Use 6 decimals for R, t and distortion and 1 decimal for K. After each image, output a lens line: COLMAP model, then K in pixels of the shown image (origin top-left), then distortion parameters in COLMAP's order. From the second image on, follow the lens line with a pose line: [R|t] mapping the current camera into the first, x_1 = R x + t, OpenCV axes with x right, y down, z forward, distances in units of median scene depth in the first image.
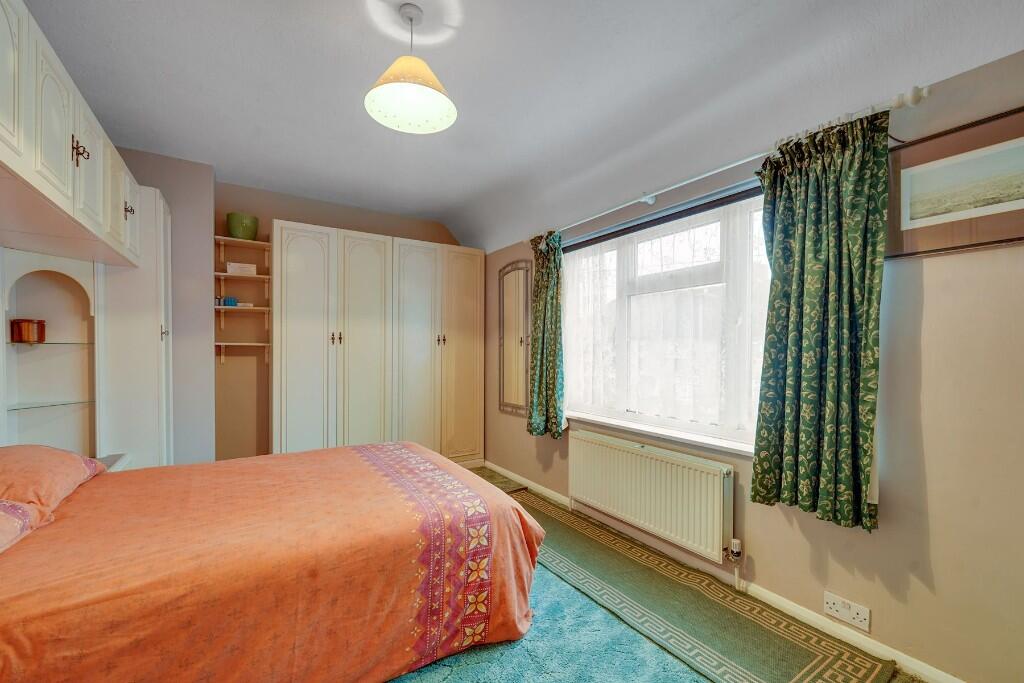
lens RADIAL K [[425.4, 0, 515.5], [0, 425.4, 346.8], [0, 0, 1]] dist [0.000684, 0.000076]
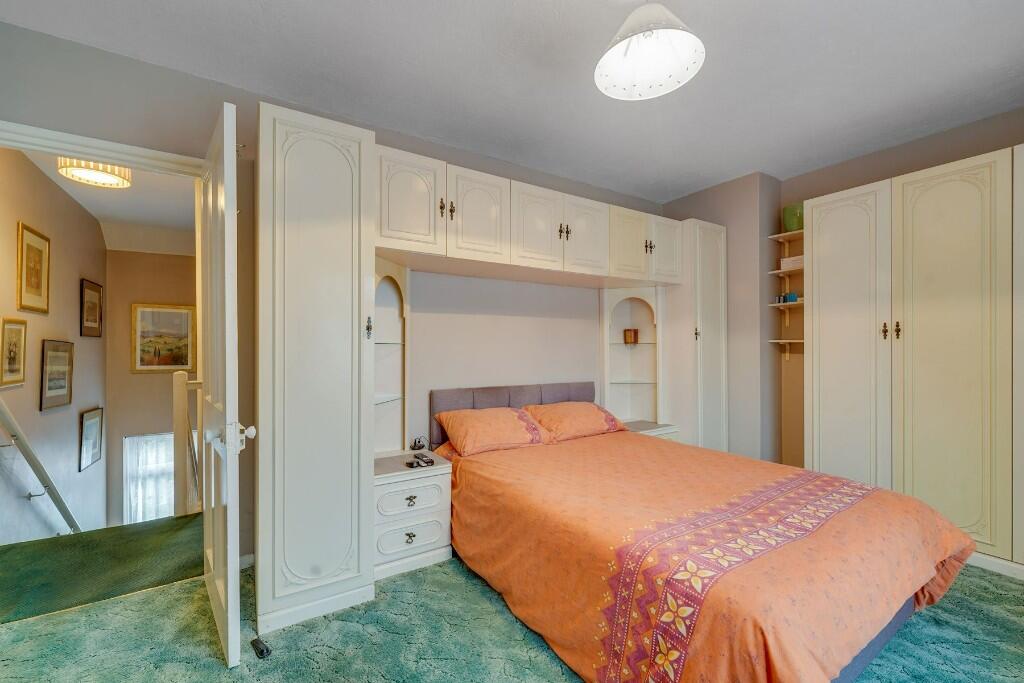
lens RADIAL K [[425.4, 0, 515.5], [0, 425.4, 346.8], [0, 0, 1]] dist [0.000684, 0.000076]
pose [[-0.004173, -0.005127, -0.999978, 0.617131], [0.009990, 0.999937, -0.005168, 0.009491], [0.999941, -0.010012, -0.004121, 0.748532]]
